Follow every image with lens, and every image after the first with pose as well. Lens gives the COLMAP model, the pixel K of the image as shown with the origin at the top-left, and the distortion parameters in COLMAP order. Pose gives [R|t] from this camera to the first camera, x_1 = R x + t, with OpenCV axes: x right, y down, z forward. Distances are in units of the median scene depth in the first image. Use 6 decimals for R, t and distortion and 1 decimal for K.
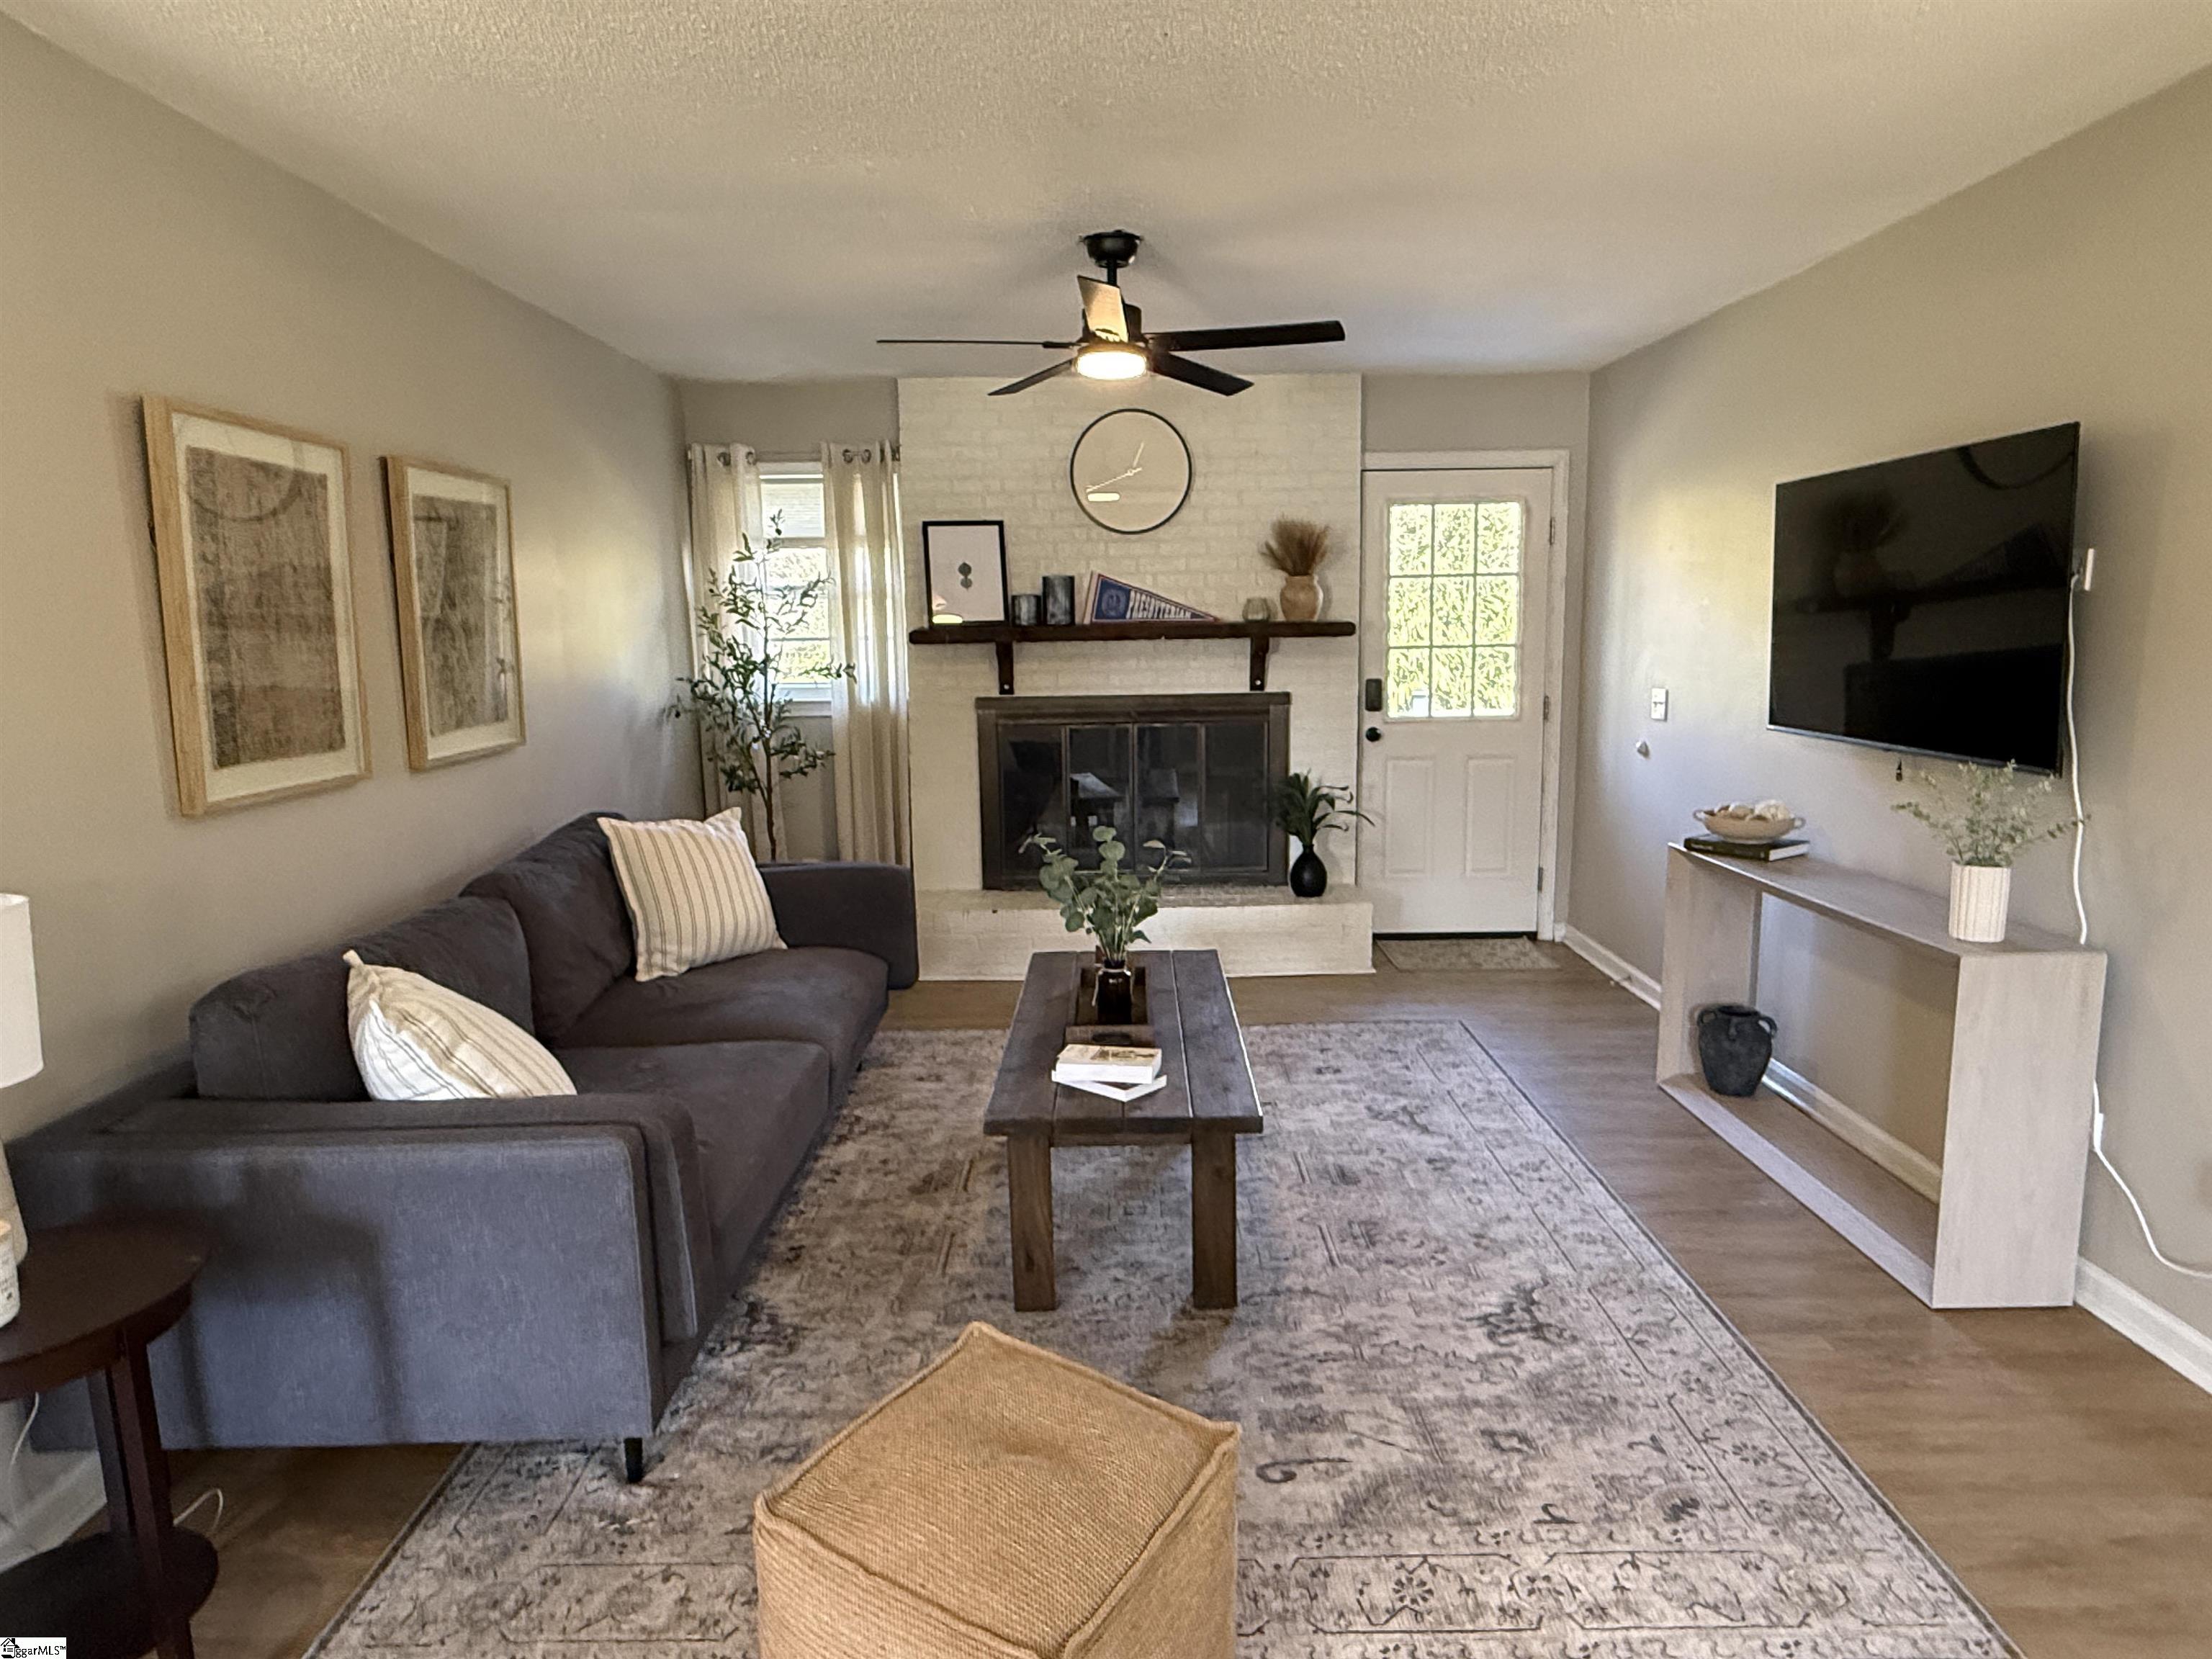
lens RADIAL K [[1345.4, 0, 1108.1], [0, 1345.4, 833.0], [0, 0, 1]] dist [-0.000982, 0.001951]
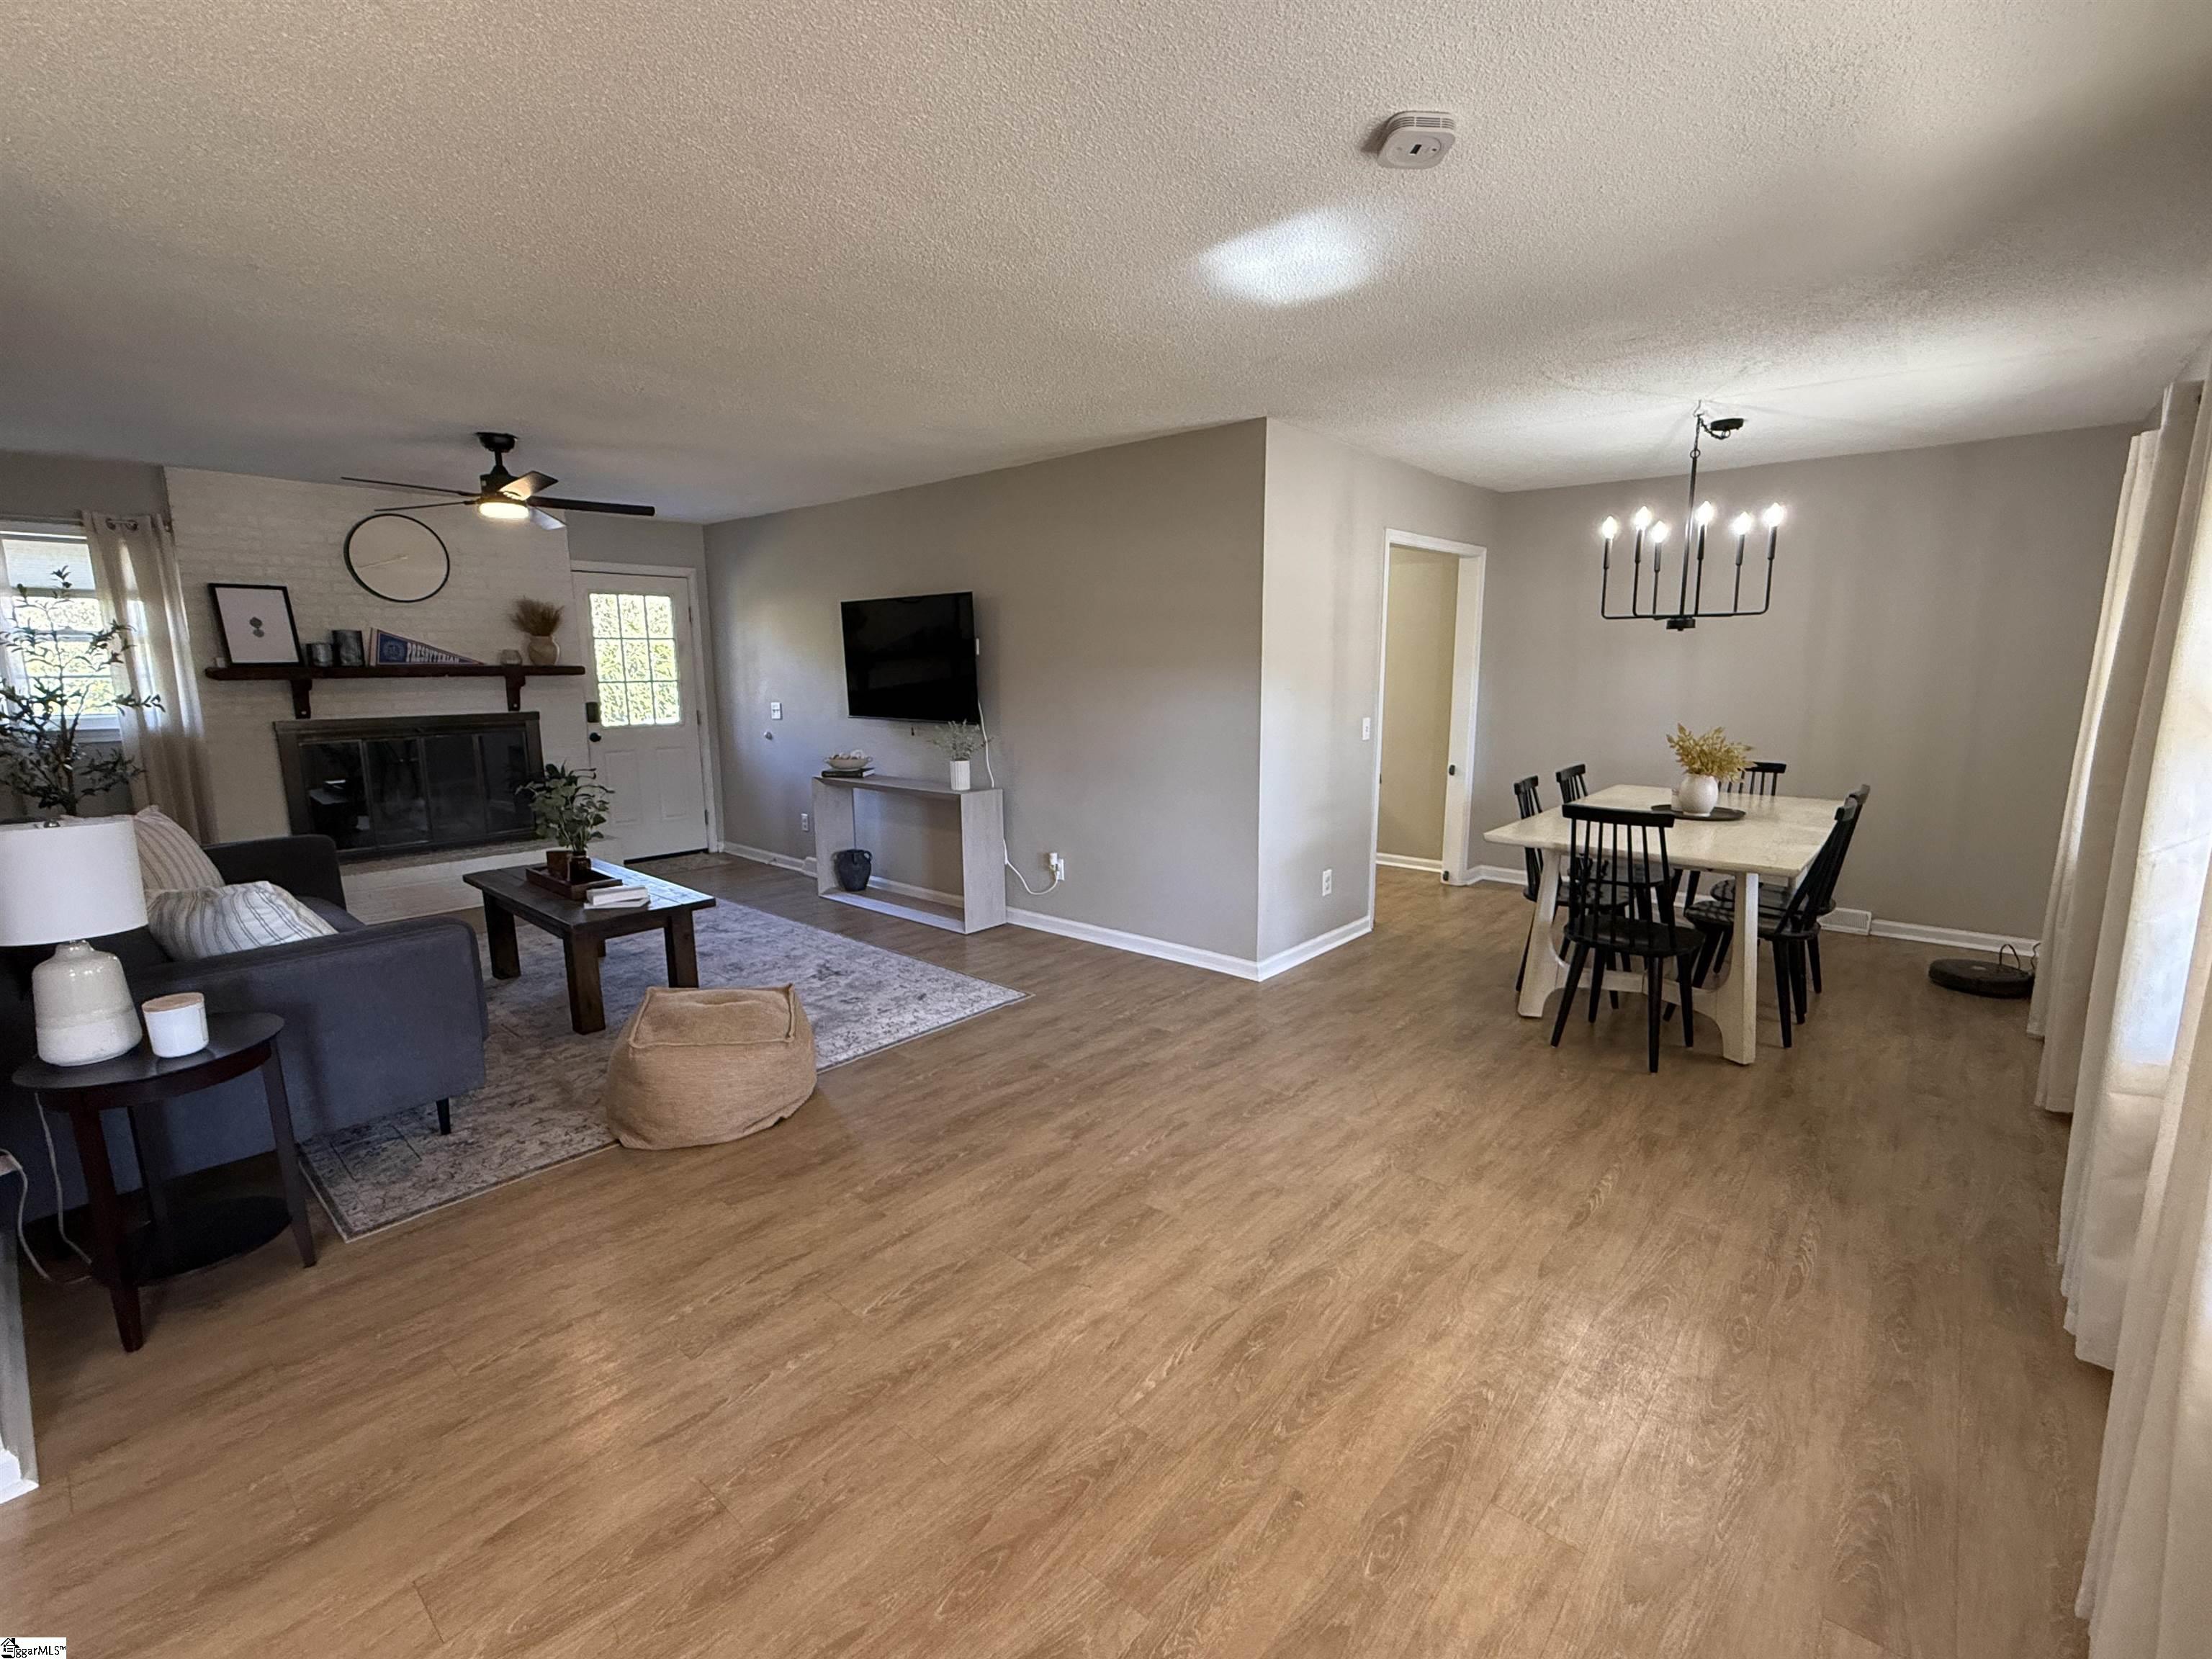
lens RADIAL K [[969.1, 0, 1108.7], [0, 969.1, 834.1], [0, 0, 1]] dist [-0.003107, -0.000504]
pose [[0.659507, -0.117709, 0.742425, -0.303632], [0.110553, 0.992112, 0.059090, 0.045824], [-0.743524, 0.043107, 0.667318, -0.242714]]
